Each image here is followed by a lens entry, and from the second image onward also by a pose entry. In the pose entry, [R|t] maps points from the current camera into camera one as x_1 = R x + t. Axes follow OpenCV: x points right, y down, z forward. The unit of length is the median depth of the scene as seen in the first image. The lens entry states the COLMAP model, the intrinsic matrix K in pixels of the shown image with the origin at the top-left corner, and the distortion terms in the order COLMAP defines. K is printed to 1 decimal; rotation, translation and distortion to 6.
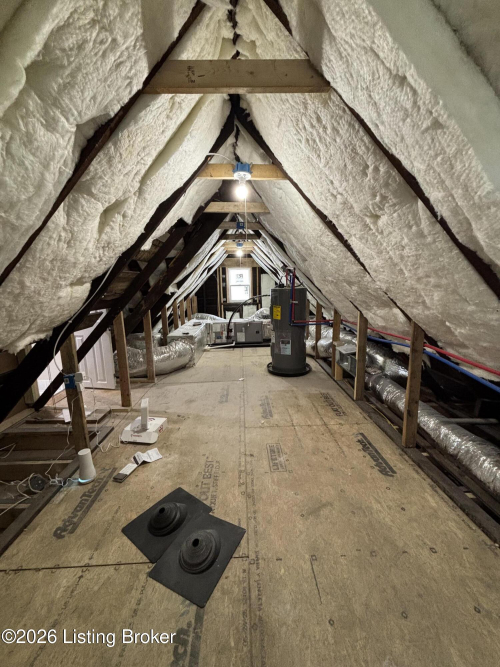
lens RADIAL K [[271.9, 0, 250.0], [0, 271.9, 333.5], [0, 0, 1]] dist [-0.001803, 0.000178]
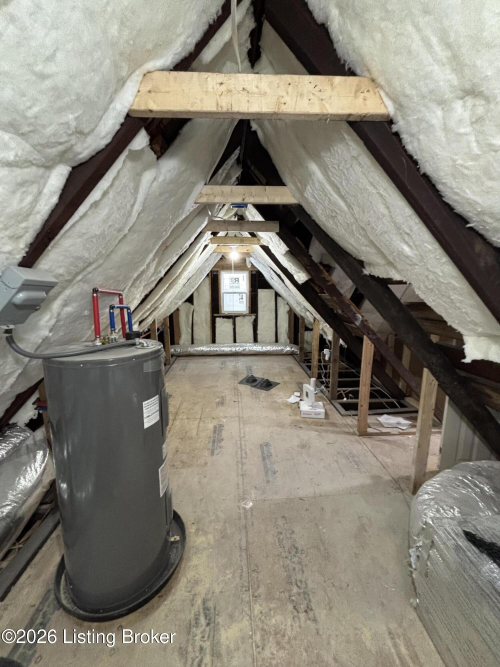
lens RADIAL K [[271.9, 0, 250.0], [0, 271.9, 333.5], [0, 0, 1]] dist [-0.001803, 0.000178]
pose [[-0.999198, 0.026041, -0.030427, -0.046329], [0.013851, 0.937554, 0.347565, -0.508714], [0.037578, 0.346864, -0.937162, 2.244837]]
